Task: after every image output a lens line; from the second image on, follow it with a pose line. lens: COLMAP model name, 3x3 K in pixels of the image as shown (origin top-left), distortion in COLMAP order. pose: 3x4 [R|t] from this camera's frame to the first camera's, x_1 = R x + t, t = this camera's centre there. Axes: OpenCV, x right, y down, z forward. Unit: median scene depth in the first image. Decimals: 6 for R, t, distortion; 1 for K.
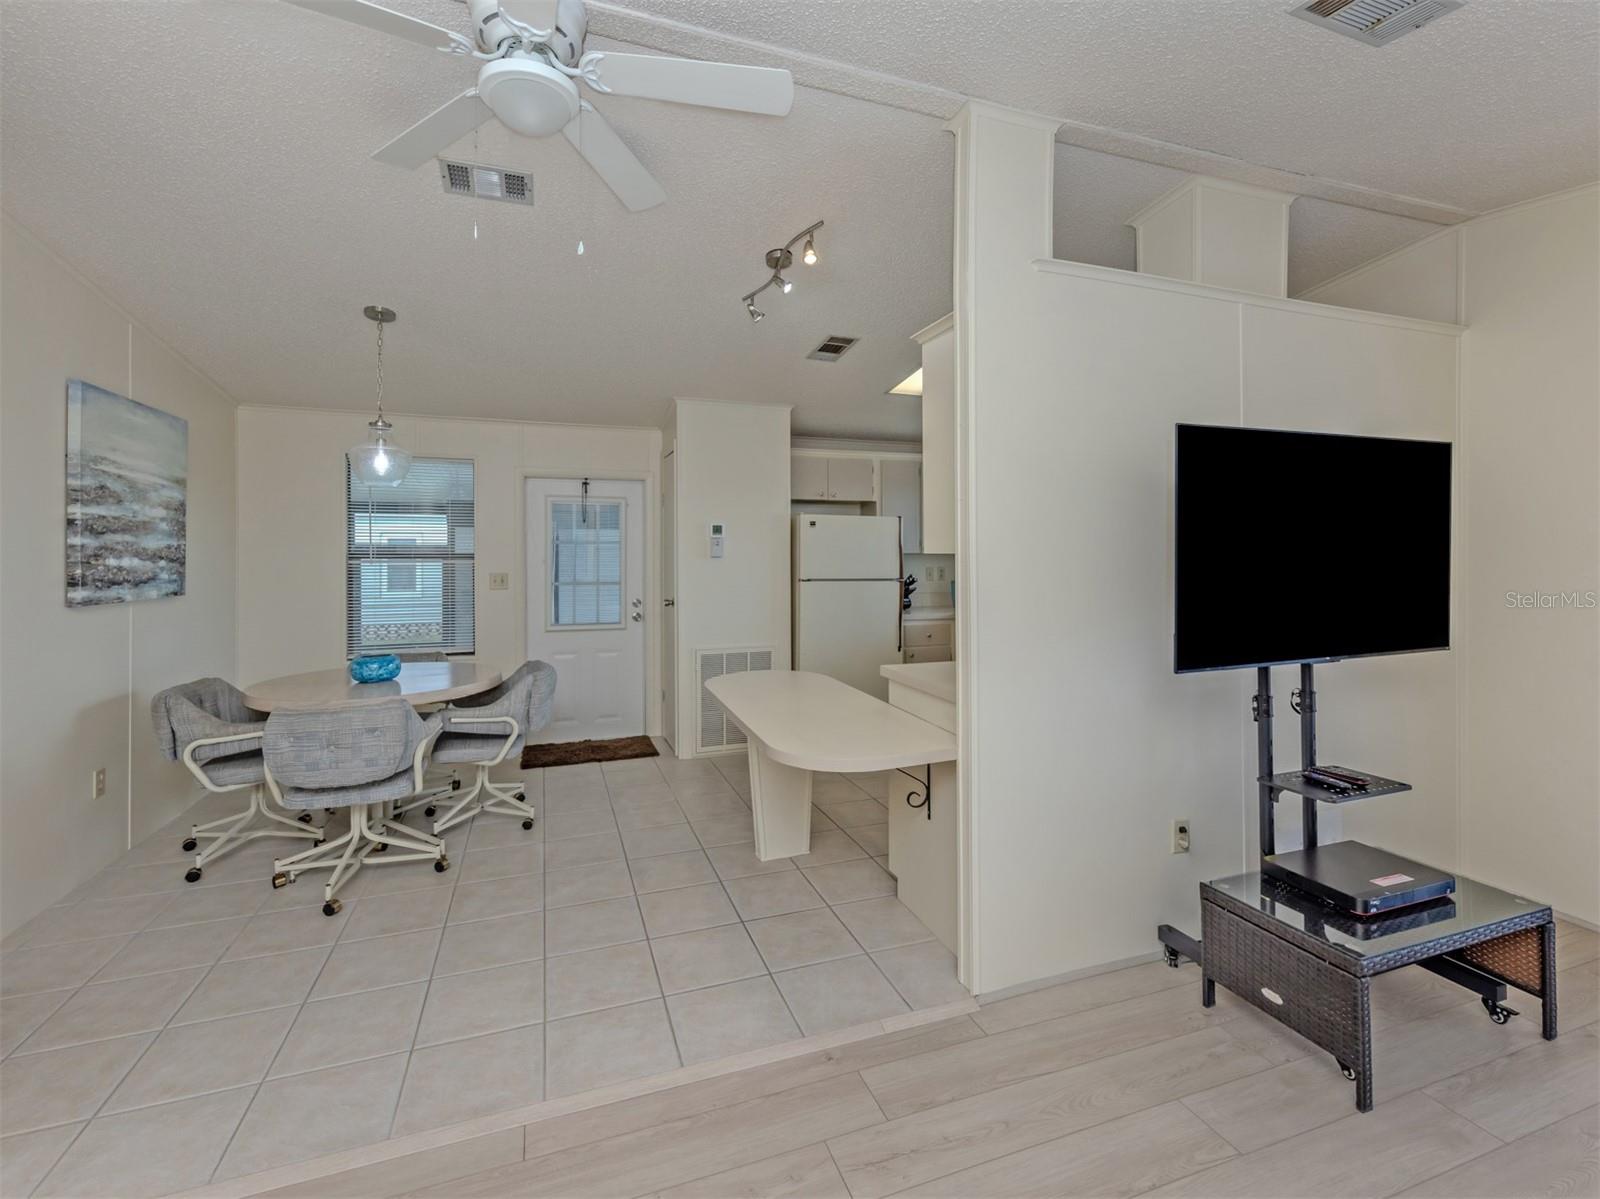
lens RADIAL K [[721.7, 0, 799.5], [0, 721.7, 533.9], [0, 0, 1]] dist [0.001864, 0.000562]
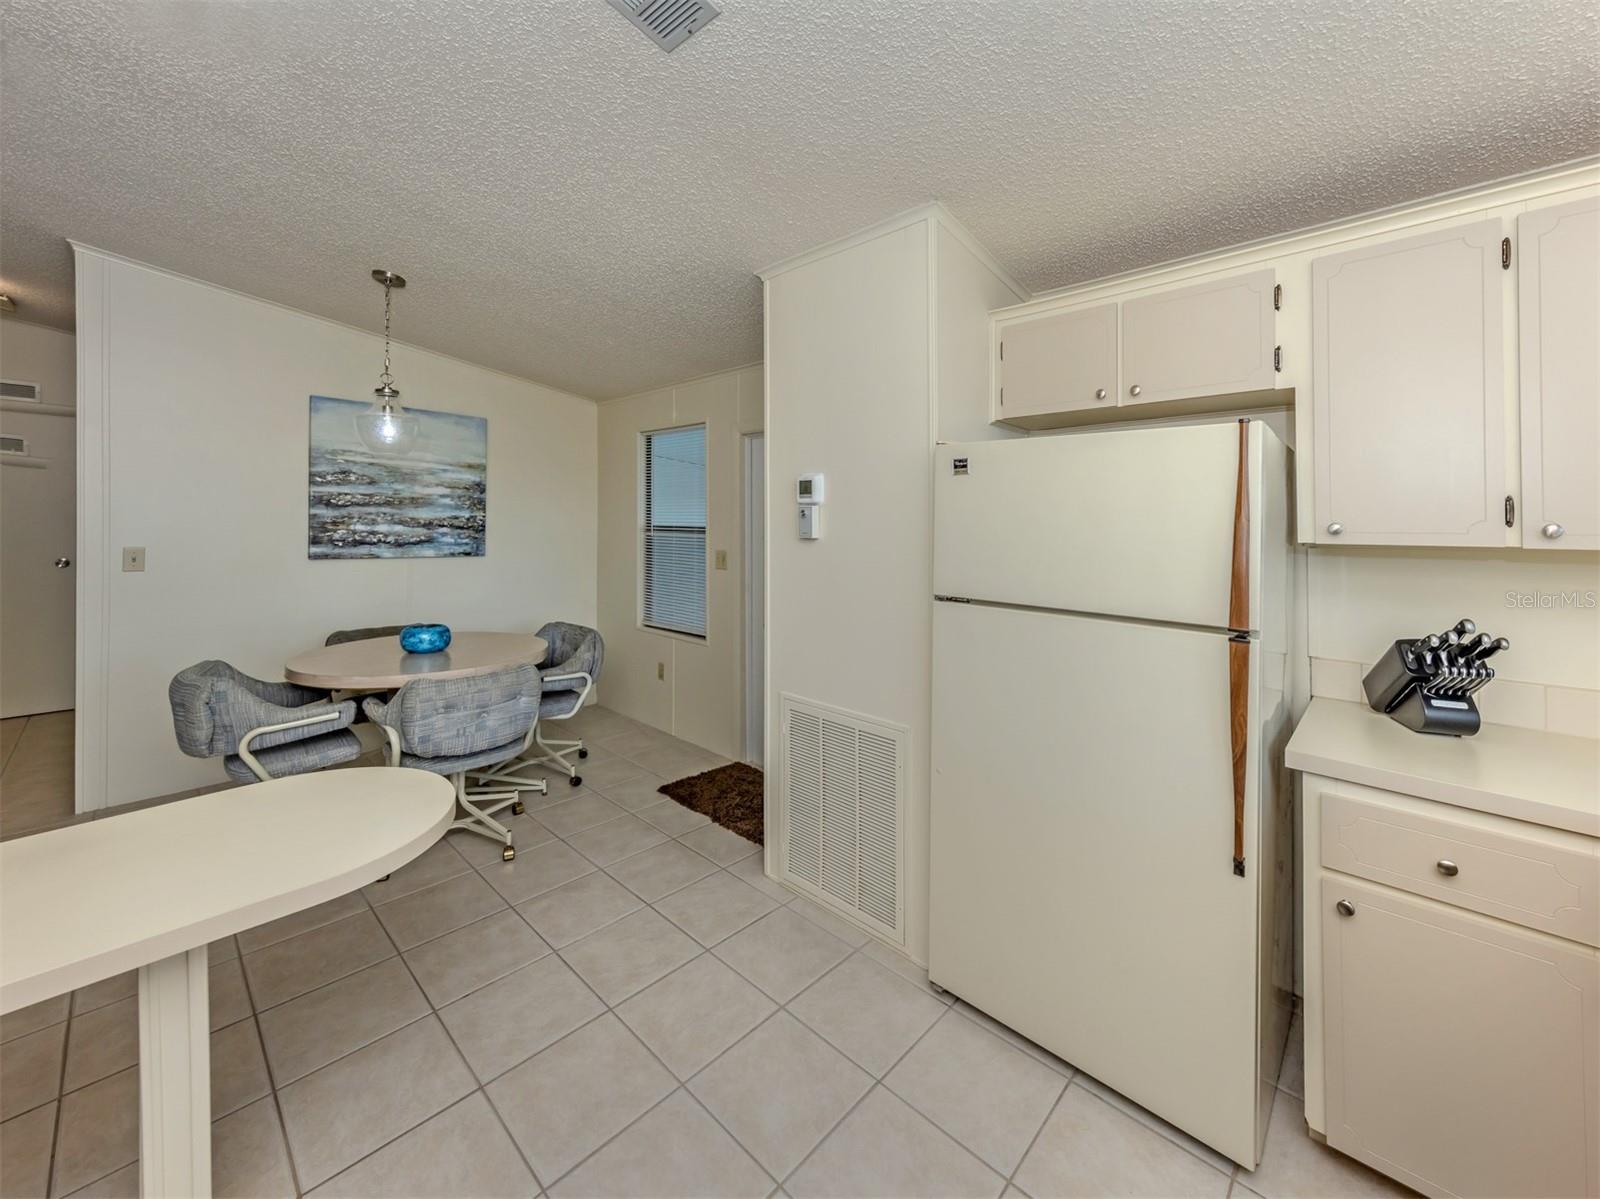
lens RADIAL K [[626.7, 0, 812.0], [0, 626.7, 522.8], [0, 0, 1]] dist [0.010152, -0.000189]
pose [[0.459717, 0.005115, -0.888051, 0.462424], [0.006408, 0.999938, 0.009077, 0.023792], [0.888042, -0.009864, 0.459656, 1.162994]]
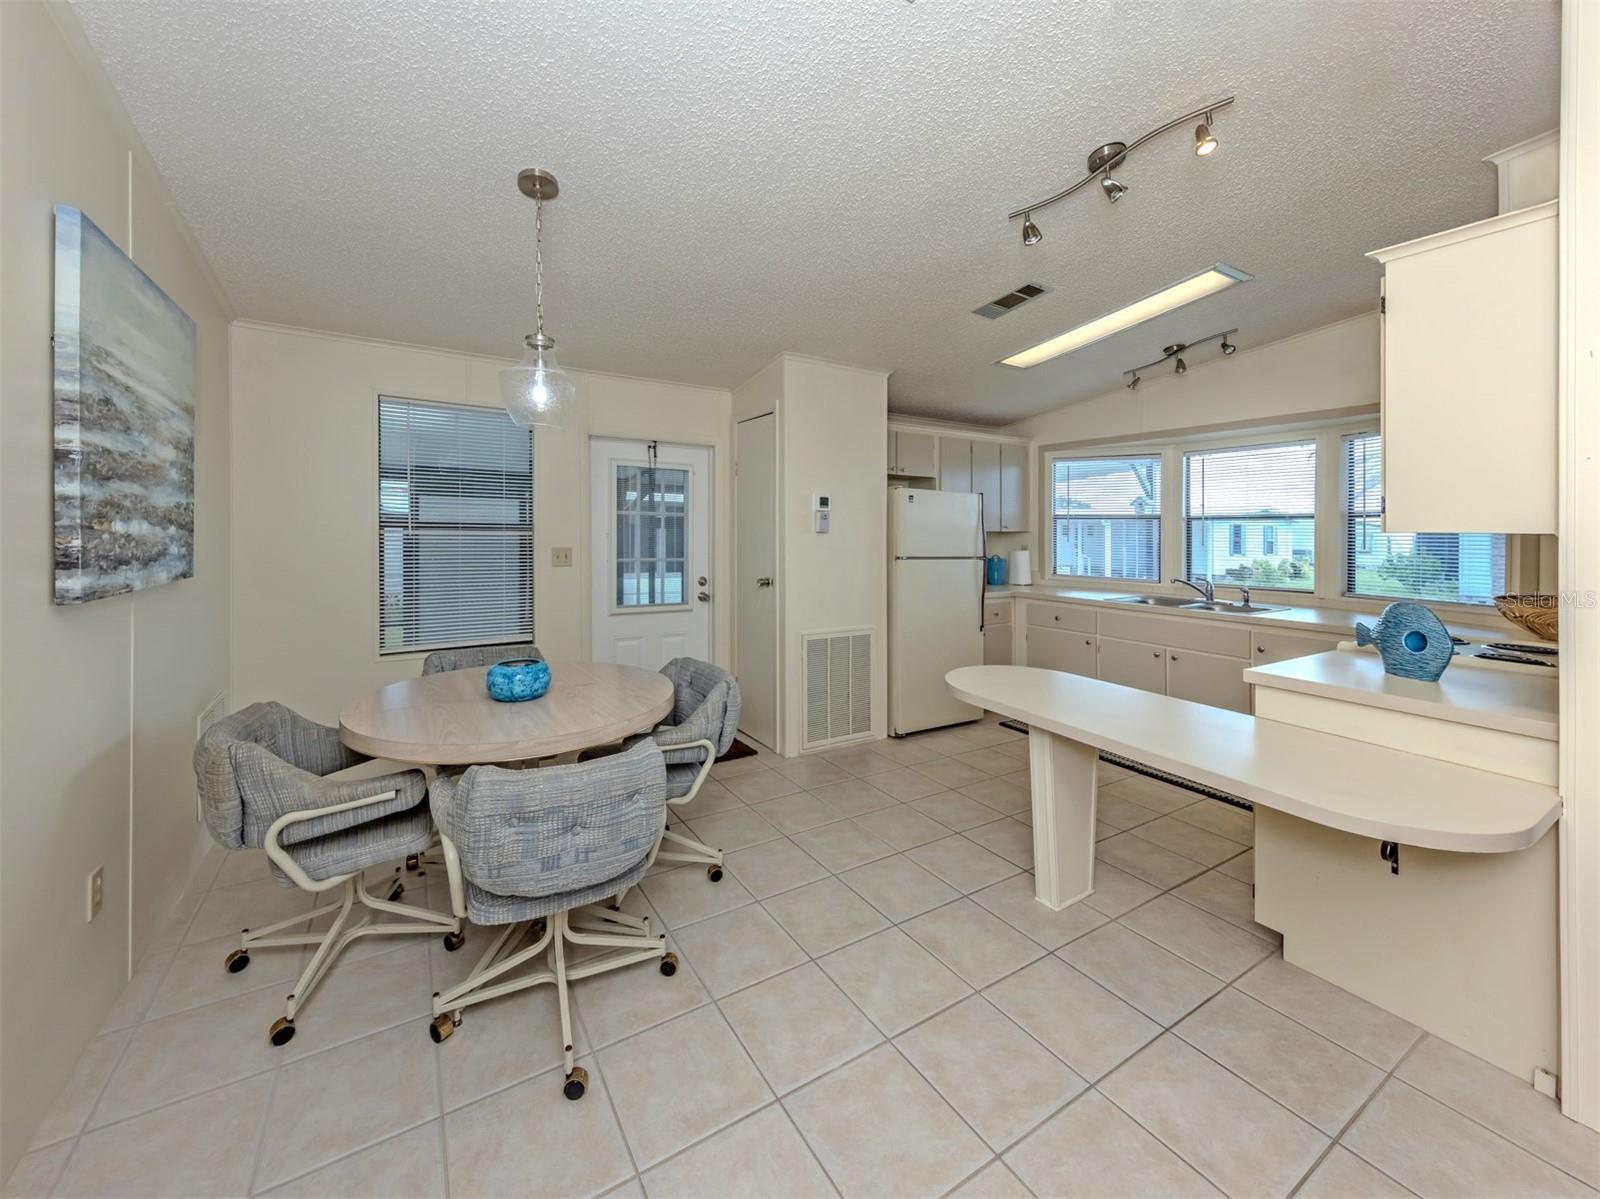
lens RADIAL K [[617.2, 0, 758.0], [0, 617.2, 522.6], [0, 0, 1]] dist [0.004139, -0.000077]
pose [[0.983154, 0.017415, 0.181947, -0.497138], [-0.020104, 0.999714, 0.012946, 0.016811], [-0.181669, -0.016386, 0.983223, 0.374653]]
